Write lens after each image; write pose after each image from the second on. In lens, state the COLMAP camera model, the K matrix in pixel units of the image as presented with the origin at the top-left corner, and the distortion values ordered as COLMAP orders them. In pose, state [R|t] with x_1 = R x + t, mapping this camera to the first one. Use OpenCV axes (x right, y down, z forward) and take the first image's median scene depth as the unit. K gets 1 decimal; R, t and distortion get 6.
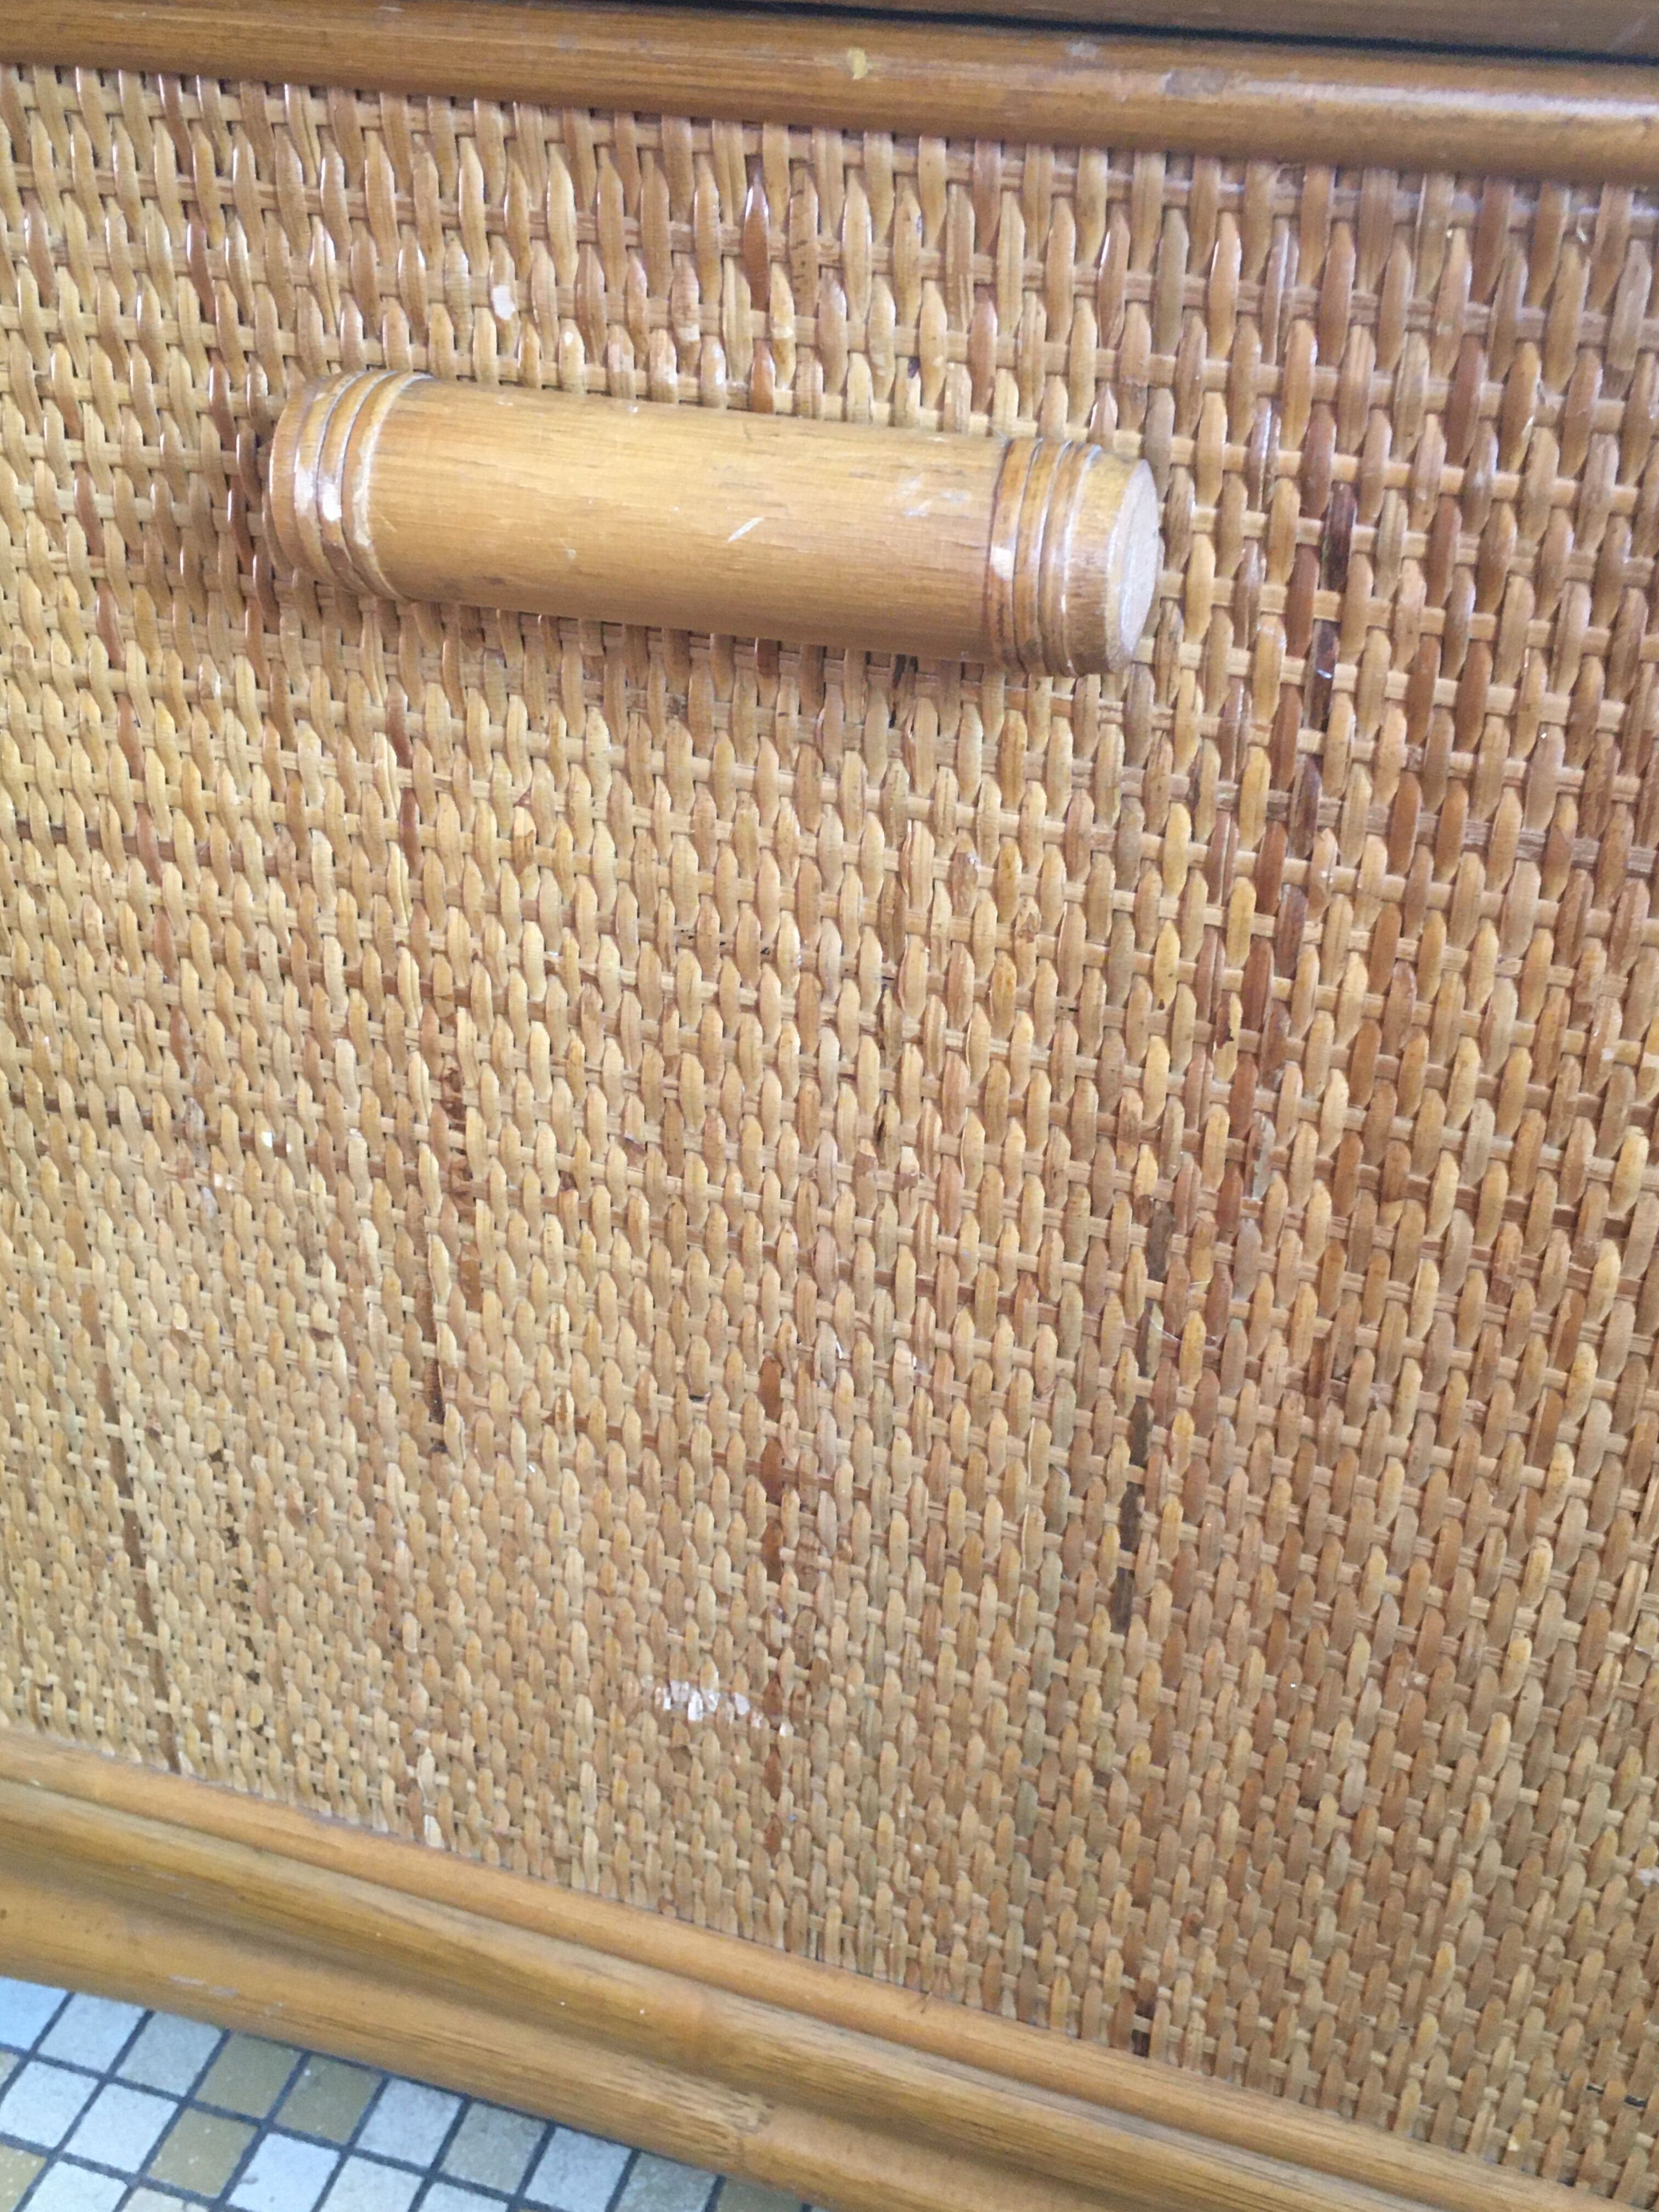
lens RADIAL K [[2321.7, 0, 833.1], [0, 2321.7, 1102.6], [0, 0, 1]] dist [0.069241, -0.077929]
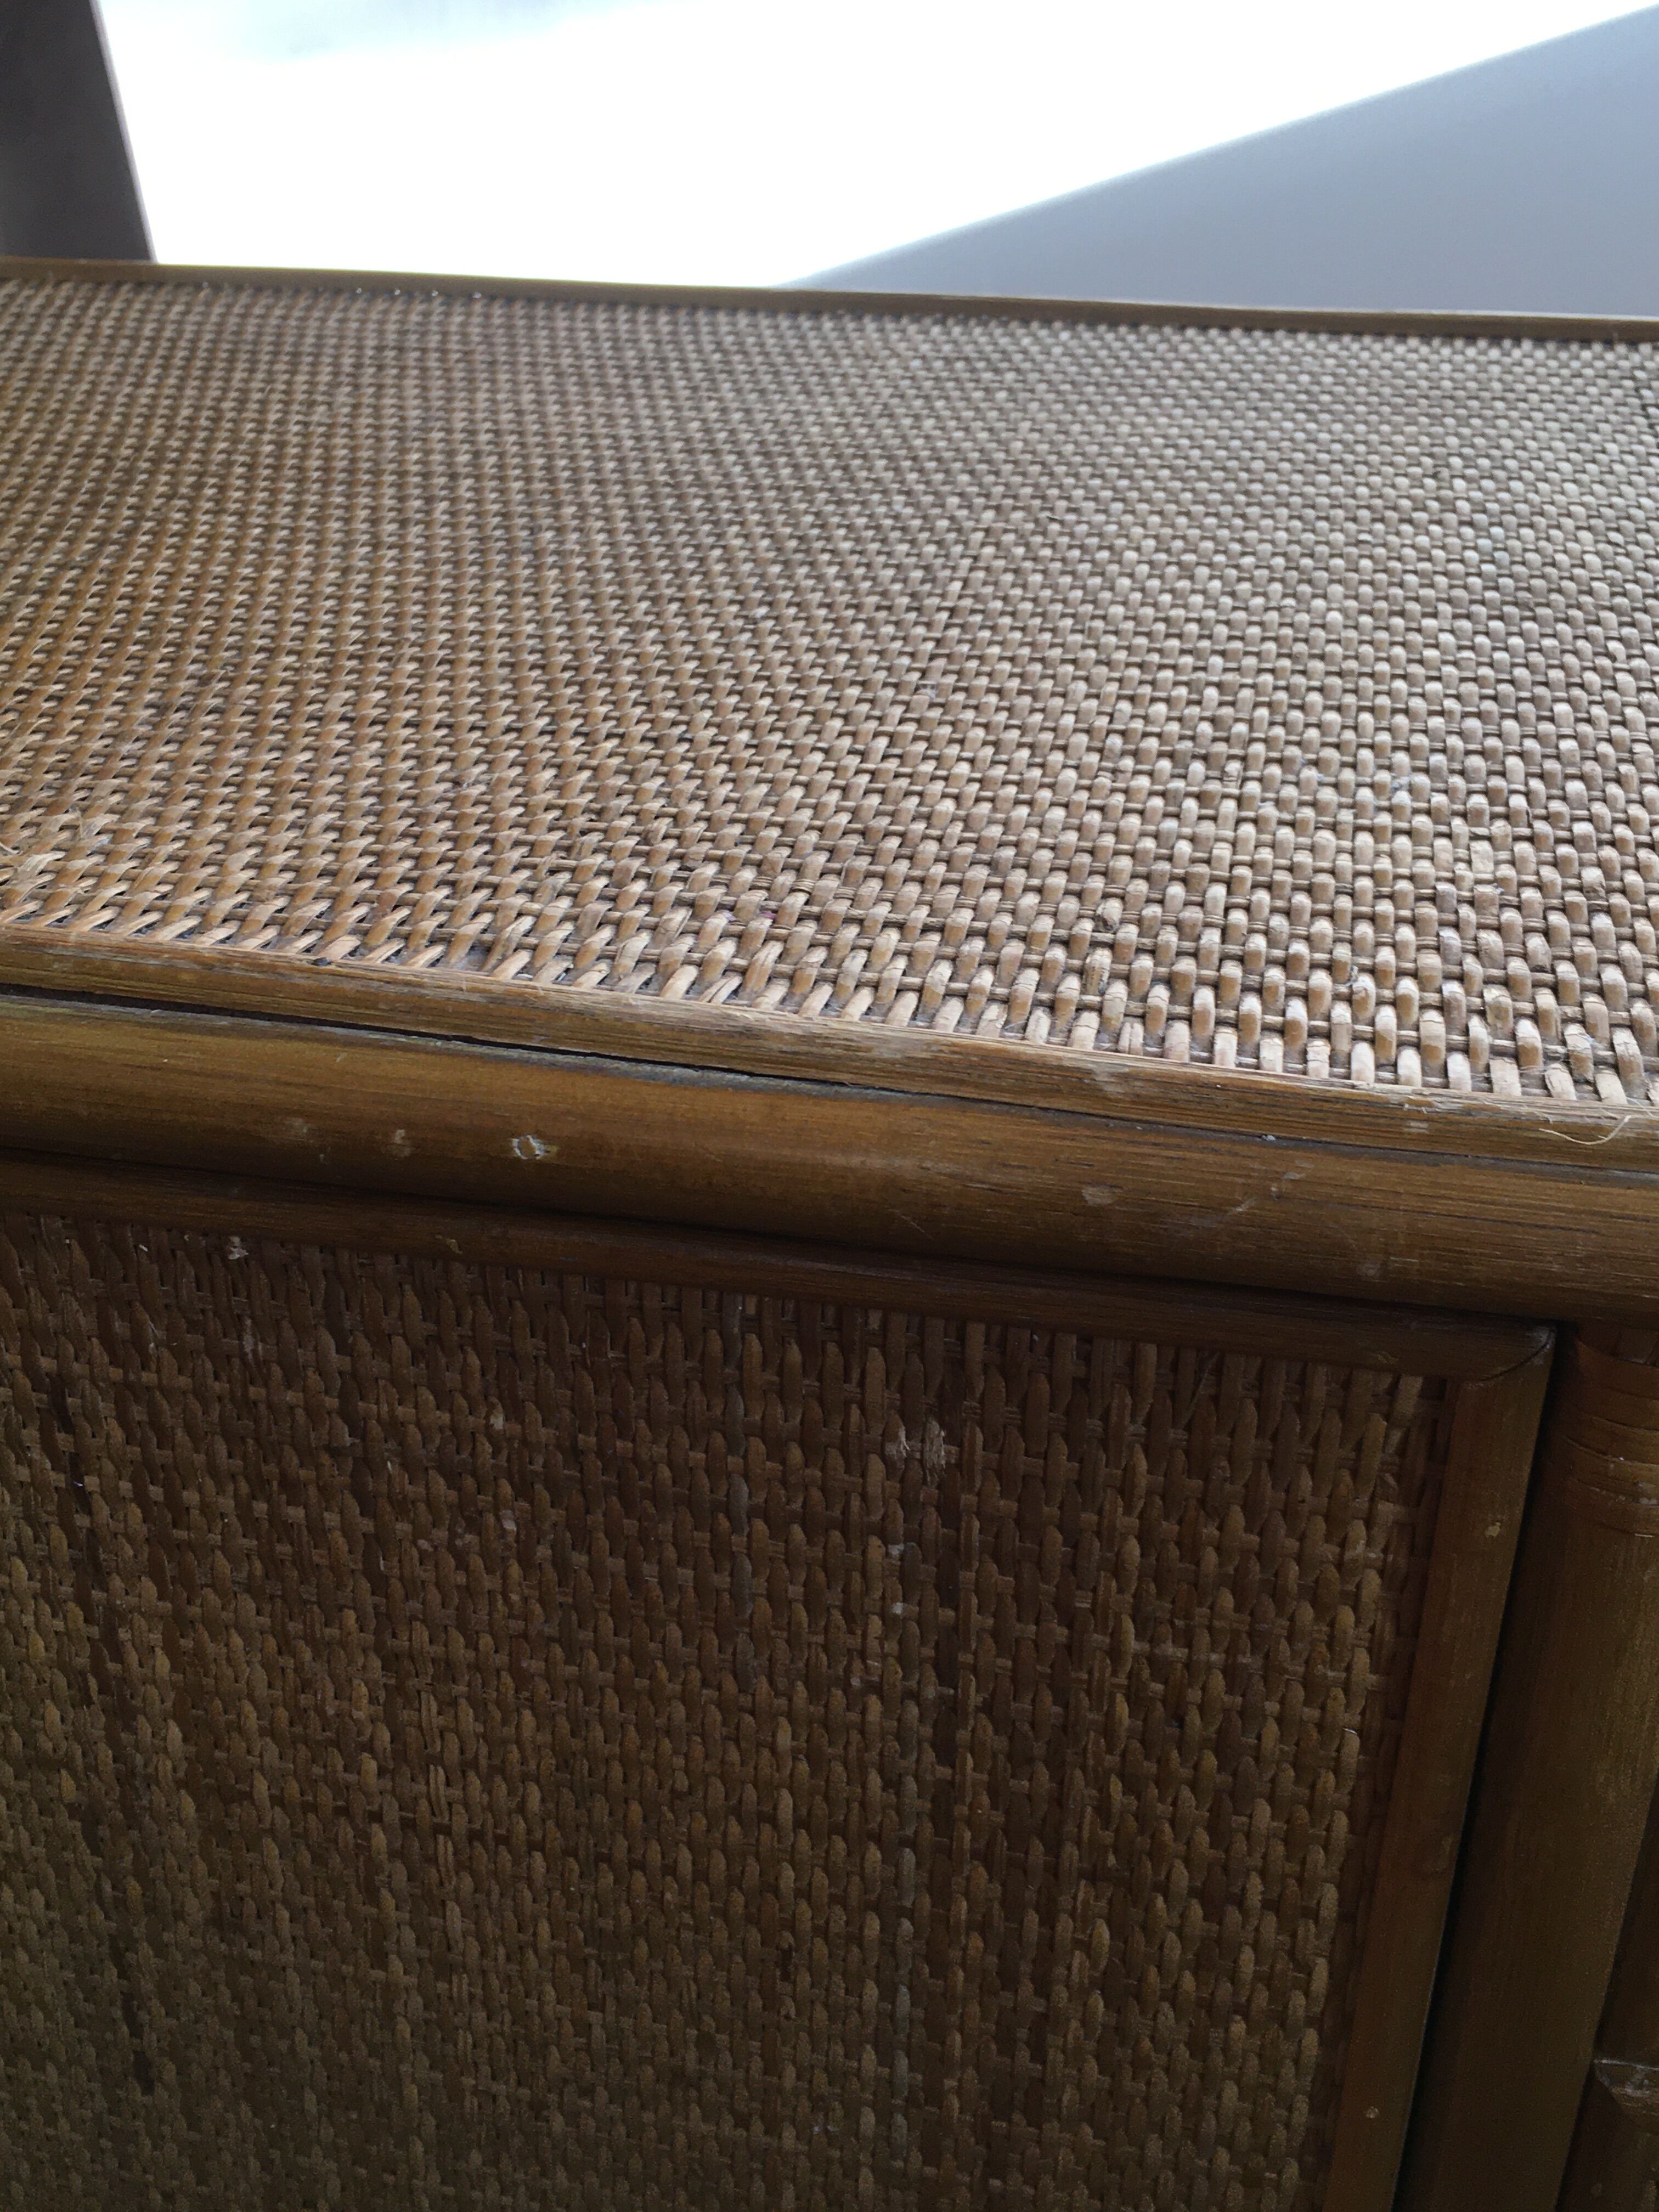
lens RADIAL K [[2321.7, 0, 833.1], [0, 2321.7, 1102.6], [0, 0, 1]] dist [0.069241, -0.077929]
pose [[0.992672, -0.071475, 0.097436, 0.467368], [0.074986, 0.996643, -0.032857, -0.285939], [-0.094761, 0.039923, 0.994699, -0.412103]]
